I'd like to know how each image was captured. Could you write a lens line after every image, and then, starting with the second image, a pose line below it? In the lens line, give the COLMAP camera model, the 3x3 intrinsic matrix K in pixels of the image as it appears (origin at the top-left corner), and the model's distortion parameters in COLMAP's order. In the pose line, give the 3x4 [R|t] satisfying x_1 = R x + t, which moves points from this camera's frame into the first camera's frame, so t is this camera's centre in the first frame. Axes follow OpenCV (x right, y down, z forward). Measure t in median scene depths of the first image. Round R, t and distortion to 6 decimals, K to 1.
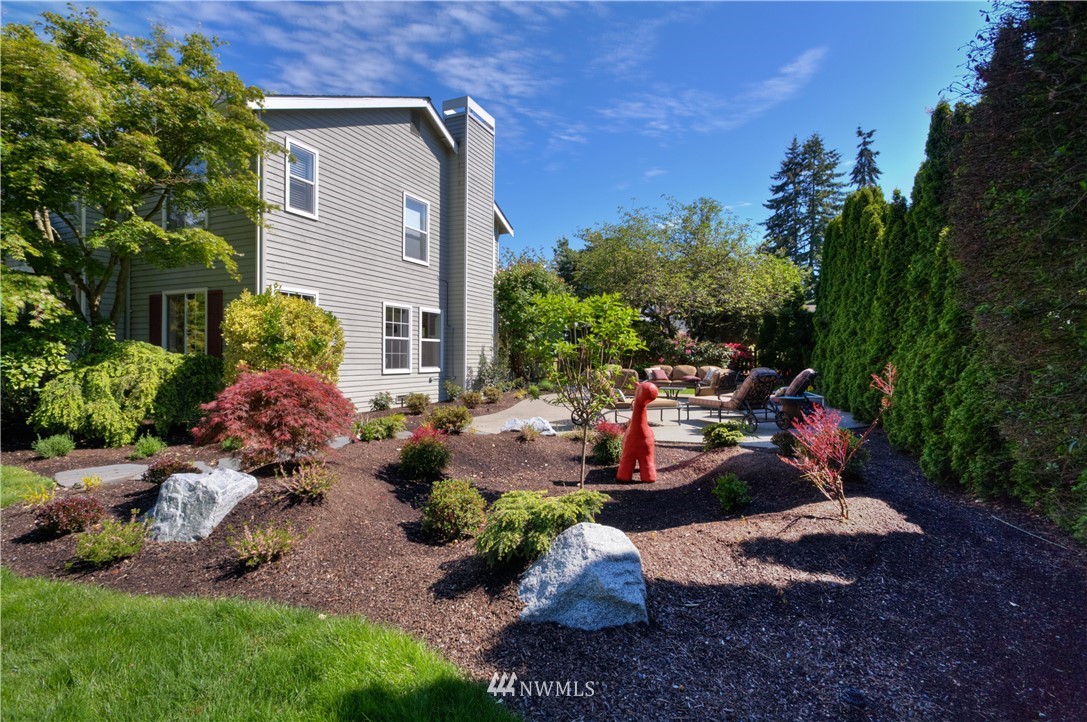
lens RADIAL K [[530.9, 0, 540.0], [0, 530.9, 357.9], [0, 0, 1]] dist [-0.058361, 0.020352]
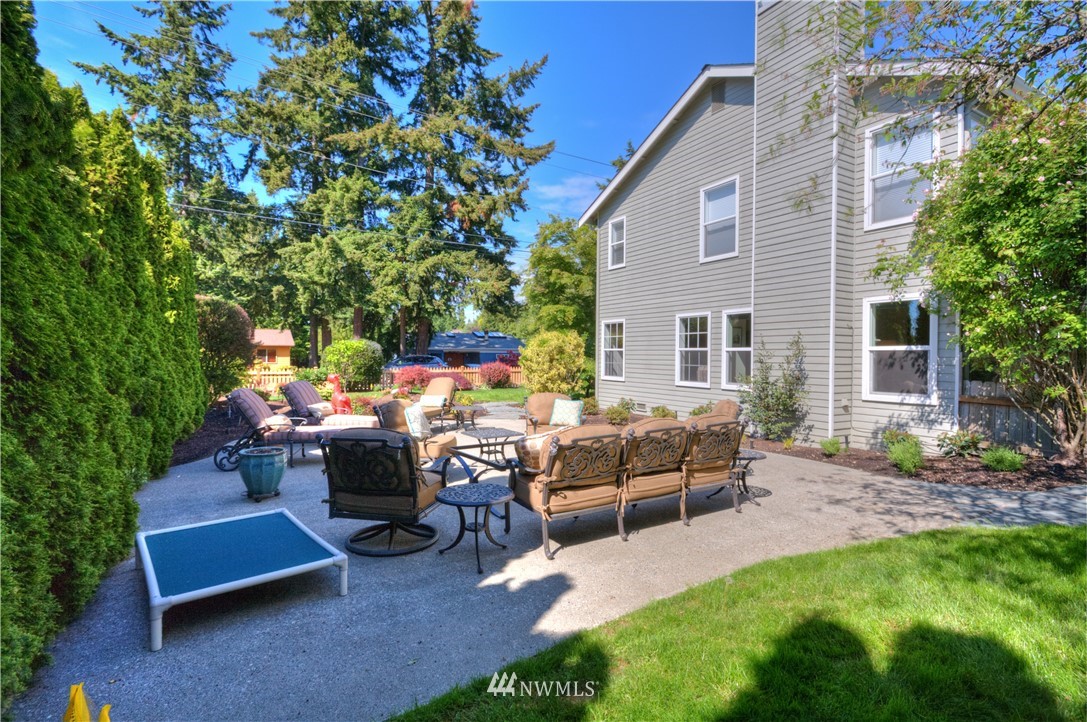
lens RADIAL K [[530.9, 0, 540.0], [0, 530.9, 357.9], [0, 0, 1]] dist [-0.058361, 0.020352]
pose [[-0.668704, 0.000440, -0.743529, 0.615466], [-0.019141, 0.999658, 0.017806, -0.033535], [0.743283, 0.026139, -0.668467, 1.425996]]
